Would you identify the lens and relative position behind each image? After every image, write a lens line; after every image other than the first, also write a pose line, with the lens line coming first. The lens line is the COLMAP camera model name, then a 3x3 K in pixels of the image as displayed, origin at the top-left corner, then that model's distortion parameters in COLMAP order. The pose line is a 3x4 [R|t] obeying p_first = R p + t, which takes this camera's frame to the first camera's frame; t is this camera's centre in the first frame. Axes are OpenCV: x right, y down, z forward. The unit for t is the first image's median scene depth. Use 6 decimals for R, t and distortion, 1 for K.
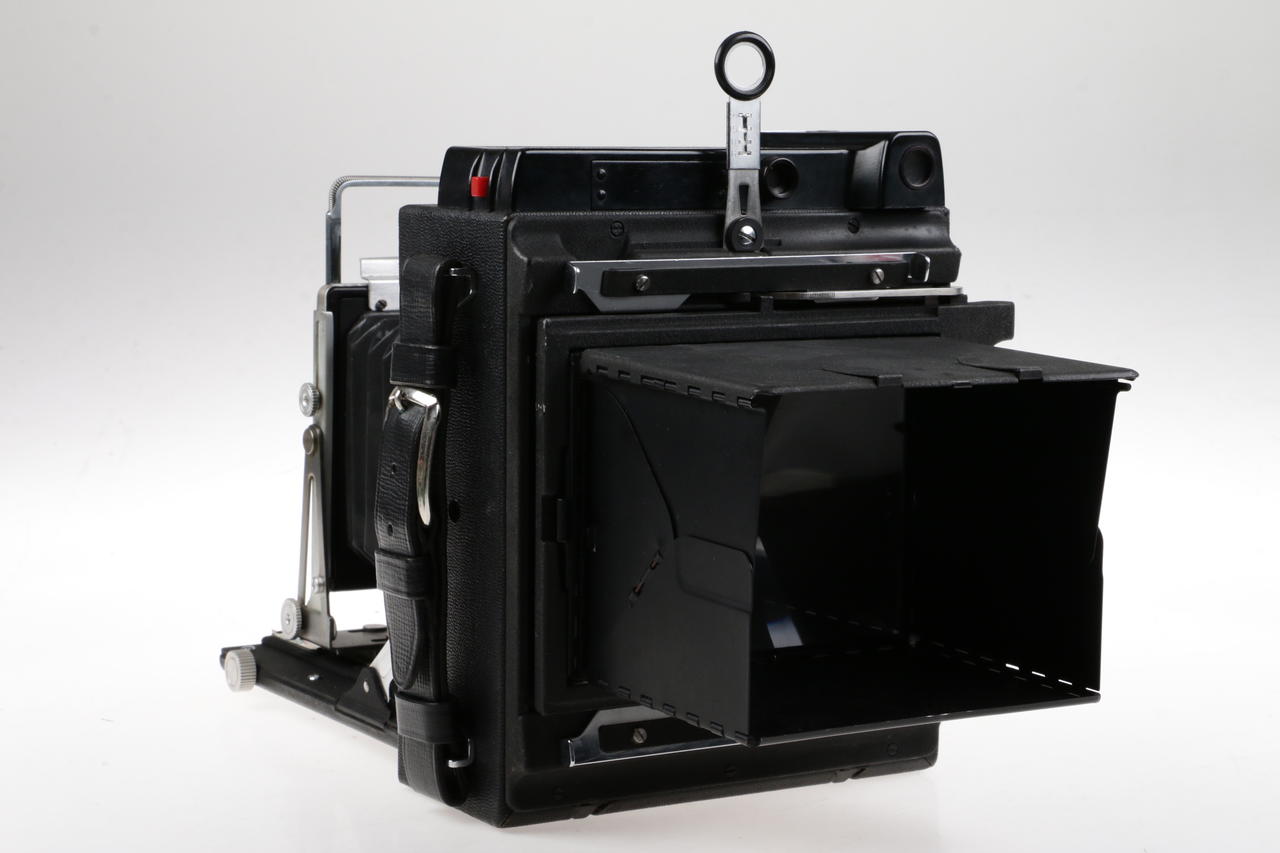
lens RADIAL K [[2779.4, 0, 640.0], [0, 2779.4, 426.5], [0, 0, 1]] dist [0.093119, 0.118901]
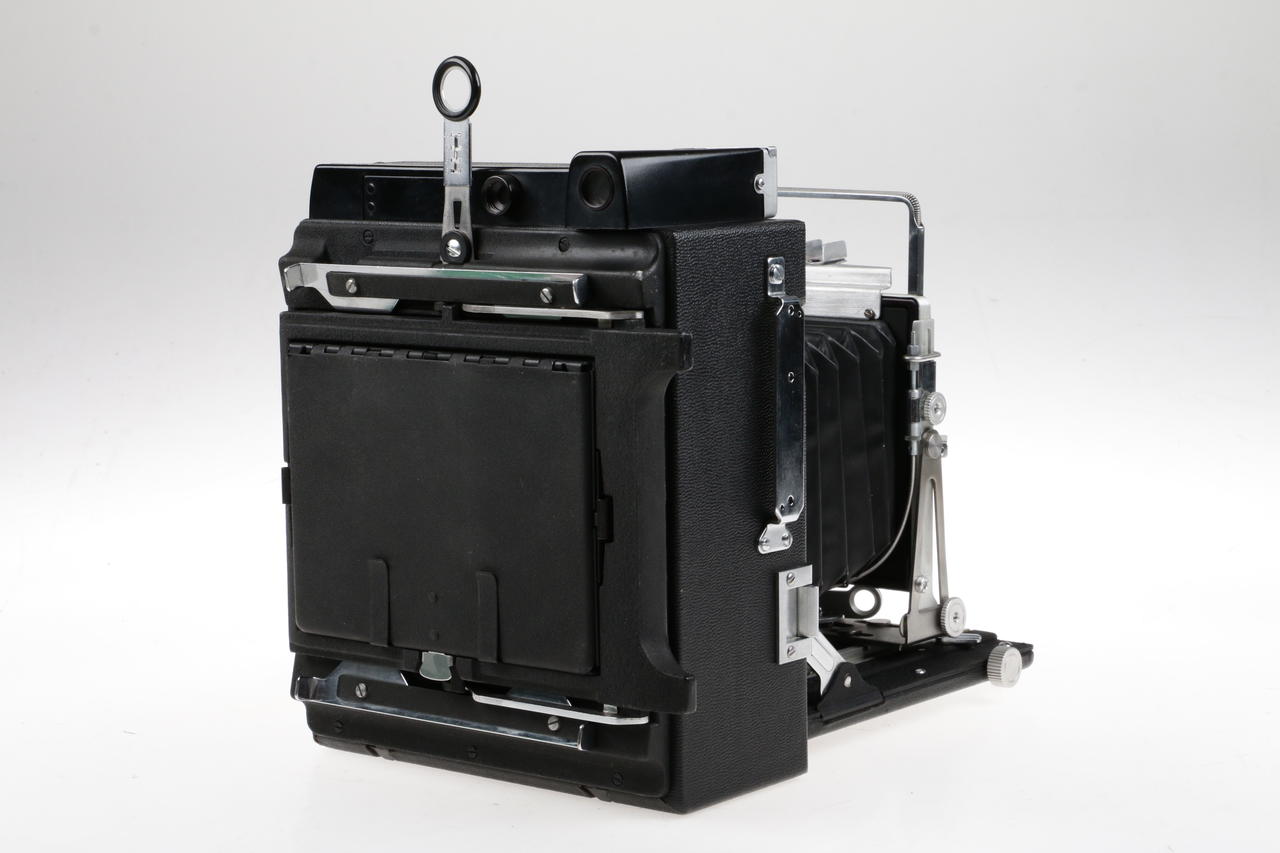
lens RADIAL K [[2779.4, 0, 640.0], [0, 2779.4, 426.5], [0, 0, 1]] dist [0.093119, 0.118901]
pose [[0.387620, 0.098871, -0.916502, 1.048783], [-0.095804, 0.993168, 0.066623, -0.078944], [0.916828, 0.061980, 0.394444, 0.652062]]
